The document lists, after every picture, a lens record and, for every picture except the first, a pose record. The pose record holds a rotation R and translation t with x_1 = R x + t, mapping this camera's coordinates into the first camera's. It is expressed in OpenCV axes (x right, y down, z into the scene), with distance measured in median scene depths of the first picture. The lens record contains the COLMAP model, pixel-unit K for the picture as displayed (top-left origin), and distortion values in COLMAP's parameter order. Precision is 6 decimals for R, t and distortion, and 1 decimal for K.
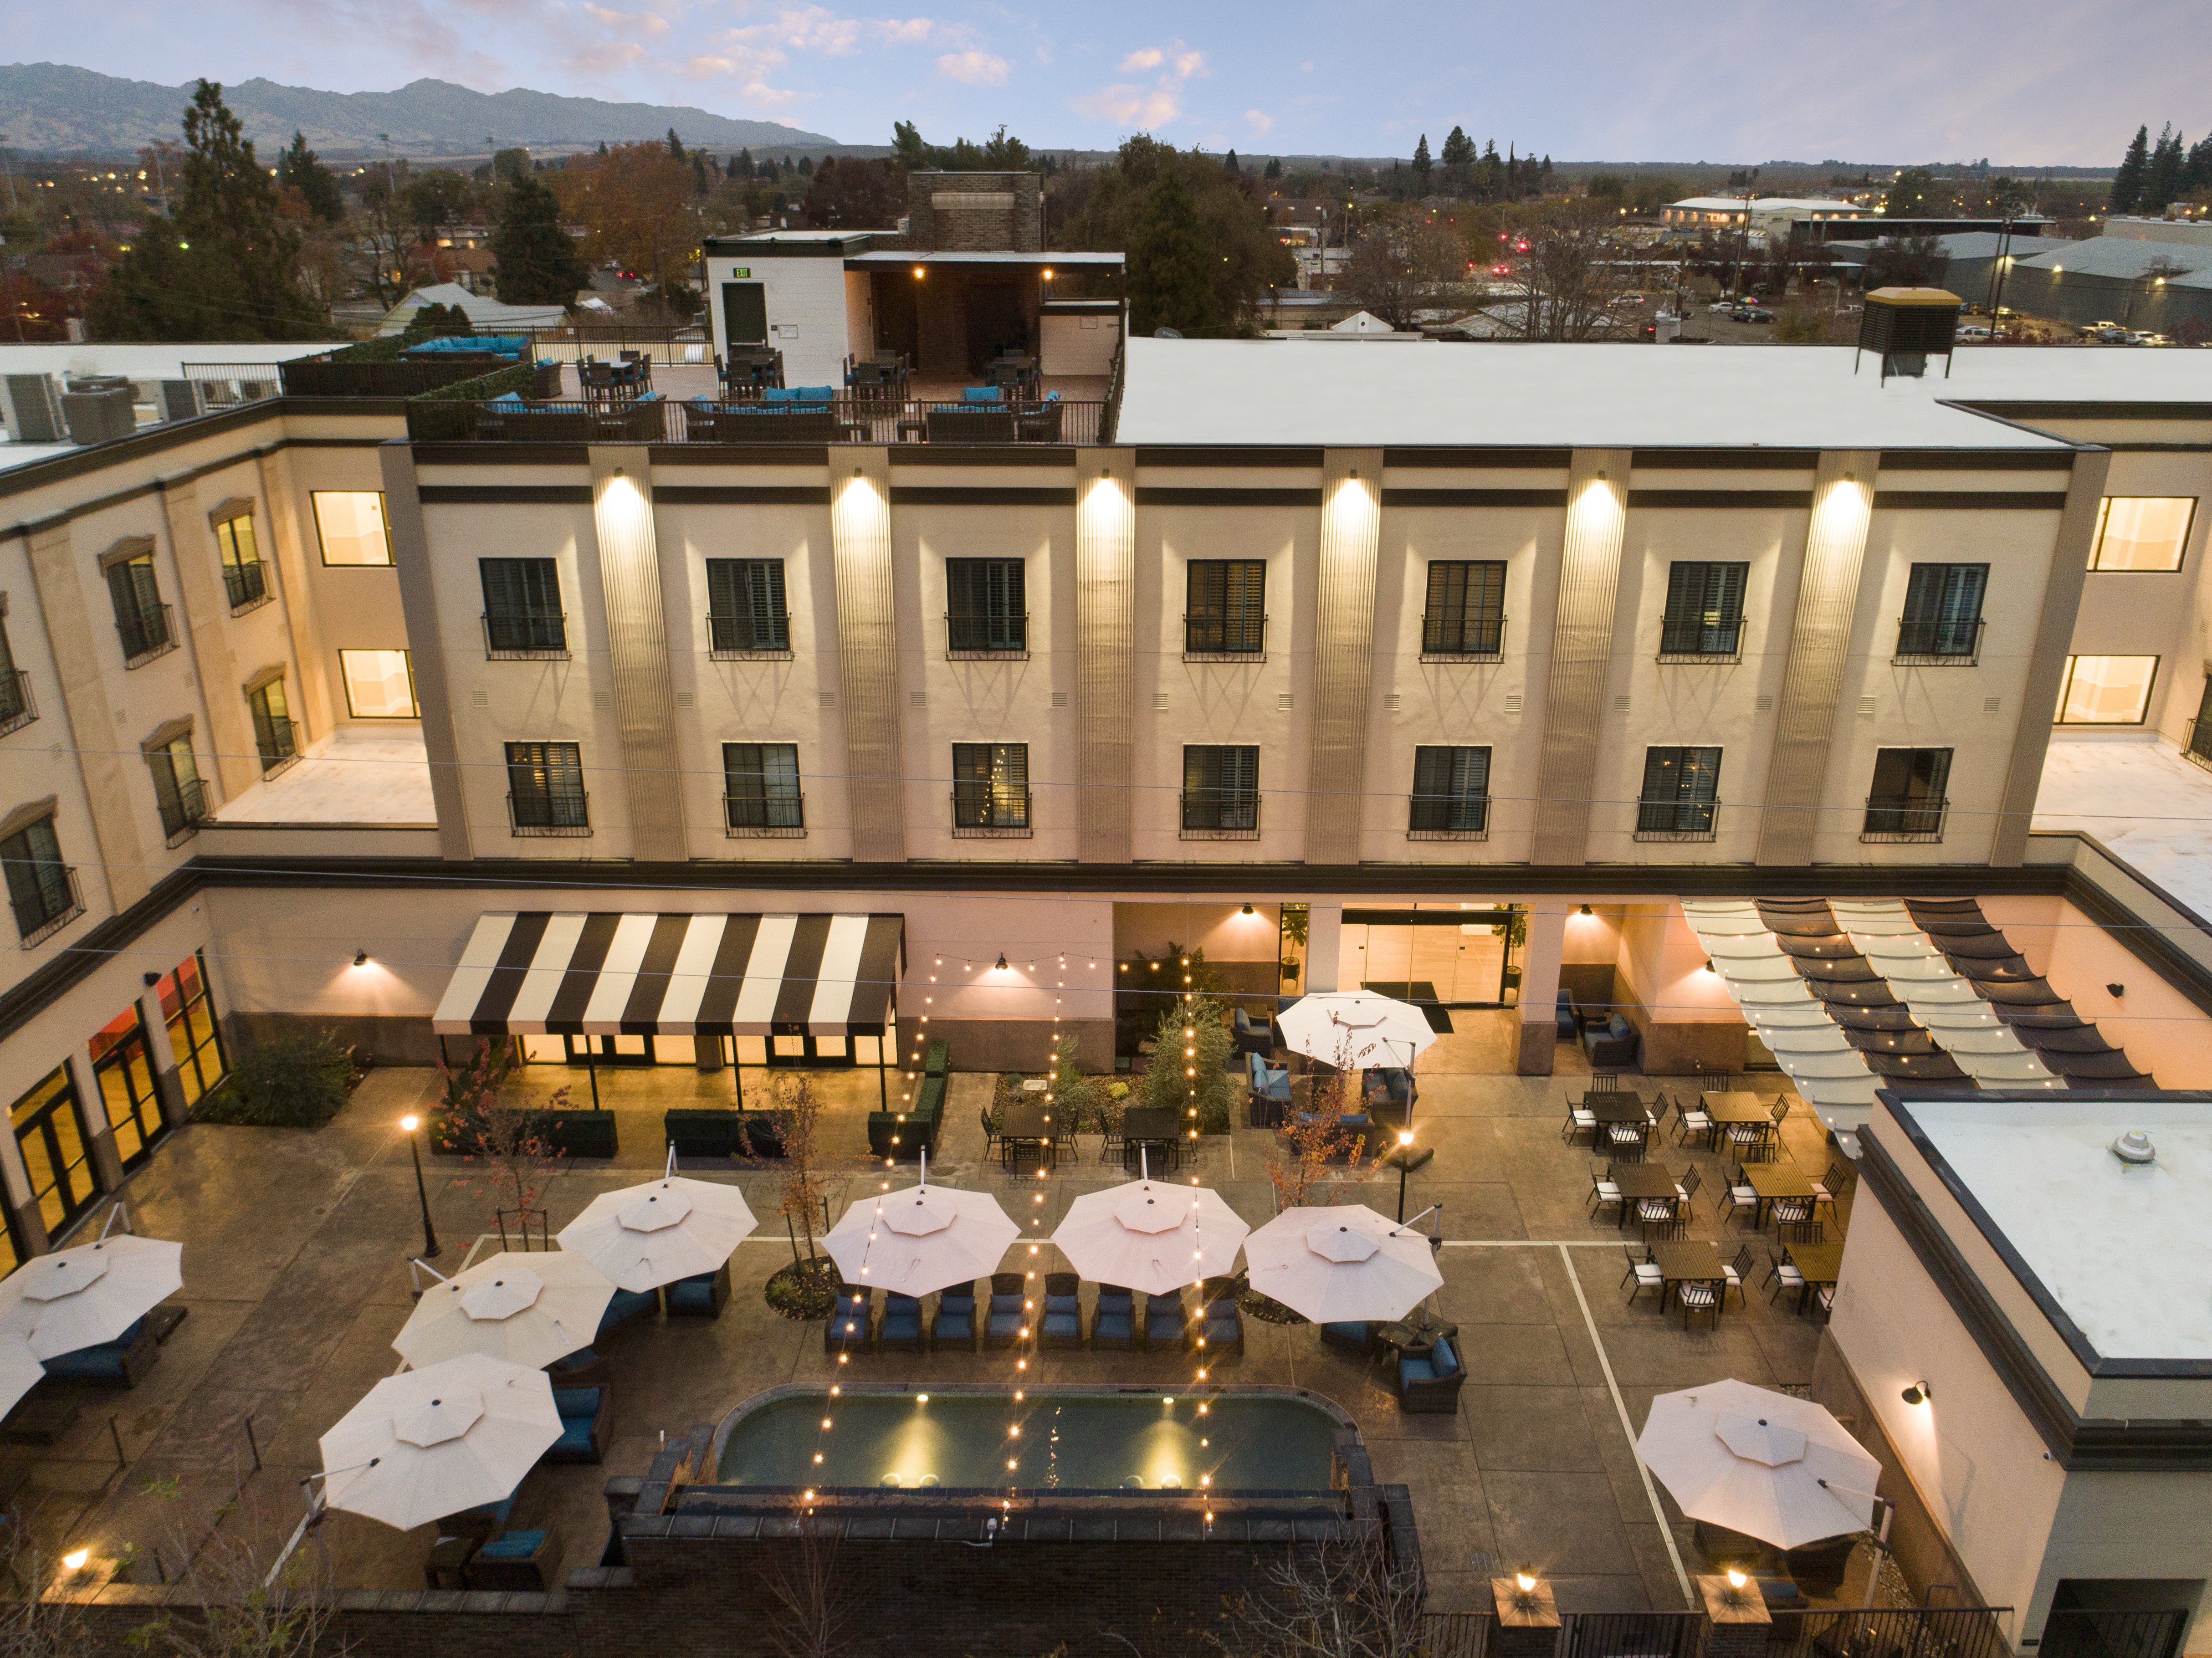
lens RADIAL K [[1717.0, 0, 1106.0], [0, 1717.0, 829.0], [0, 0, 1]] dist [-0.025739, 0.012570]
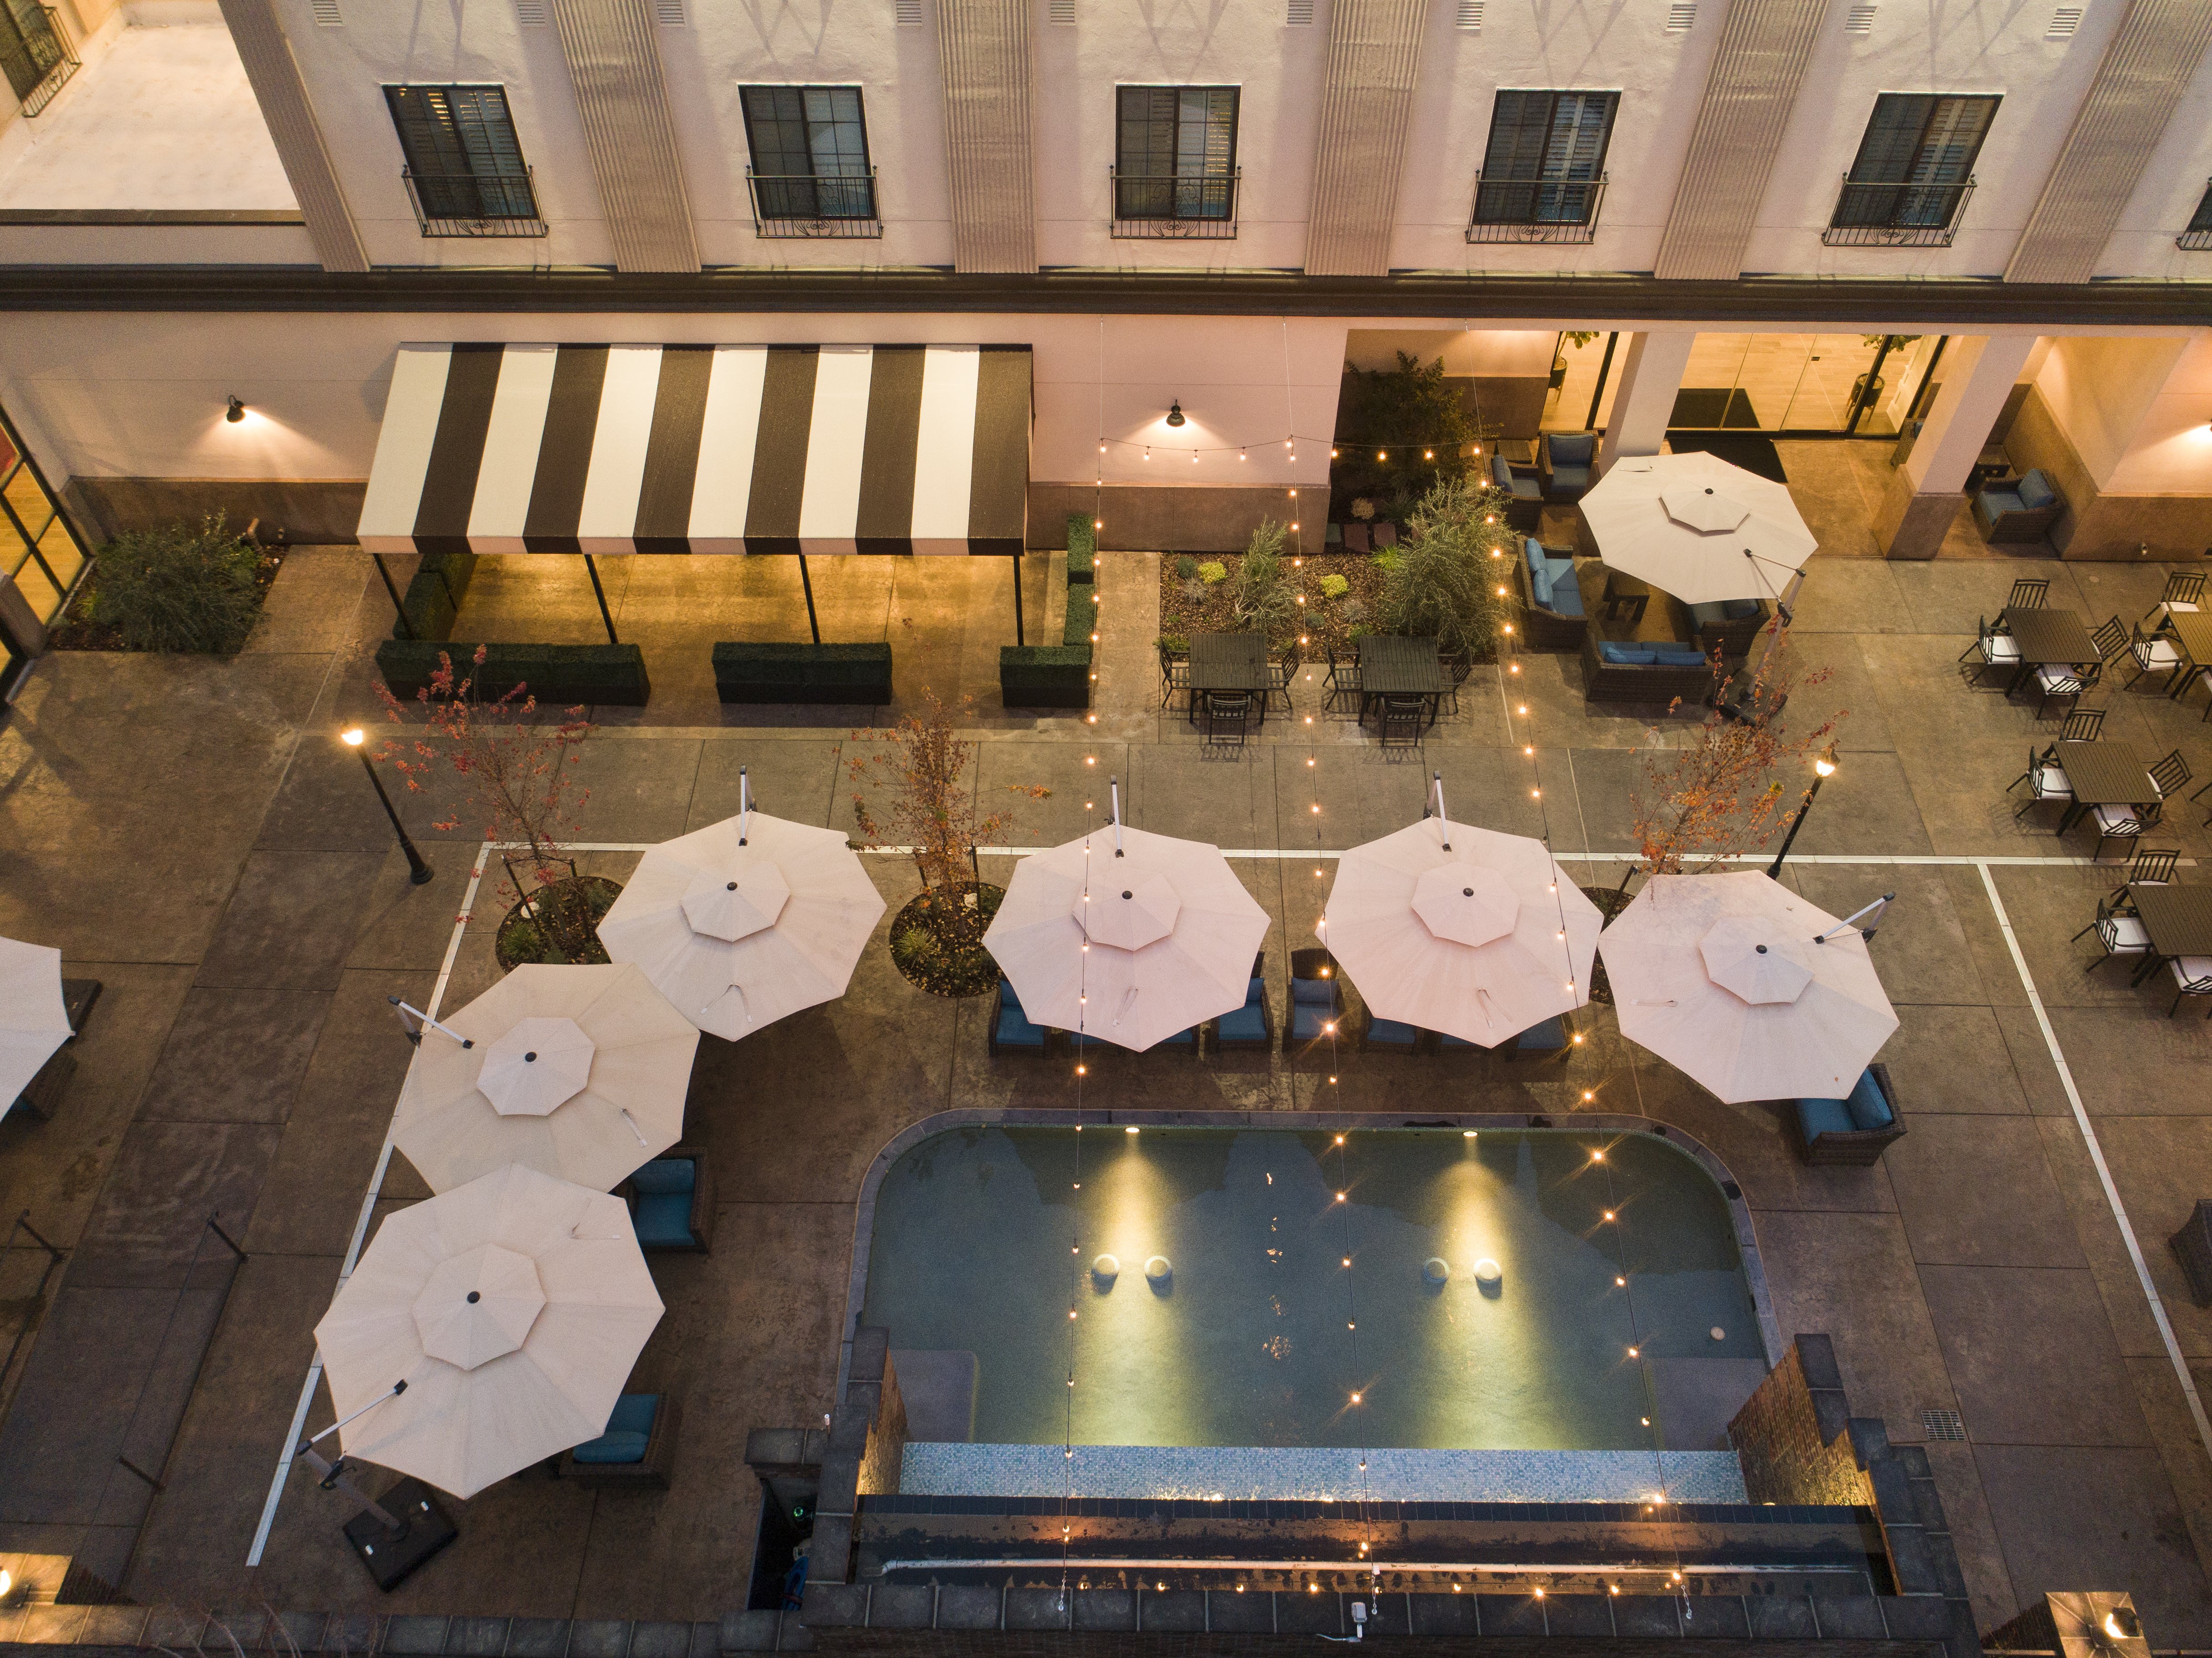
lens RADIAL K [[1717.0, 0, 1106.0], [0, 1717.0, 829.0], [0, 0, 1]] dist [-0.025739, 0.012570]
pose [[0.999941, -0.009642, 0.004957, -0.098144], [0.006181, 0.882657, 0.469978, -0.101770], [-0.008907, -0.469920, 0.882664, 0.335797]]
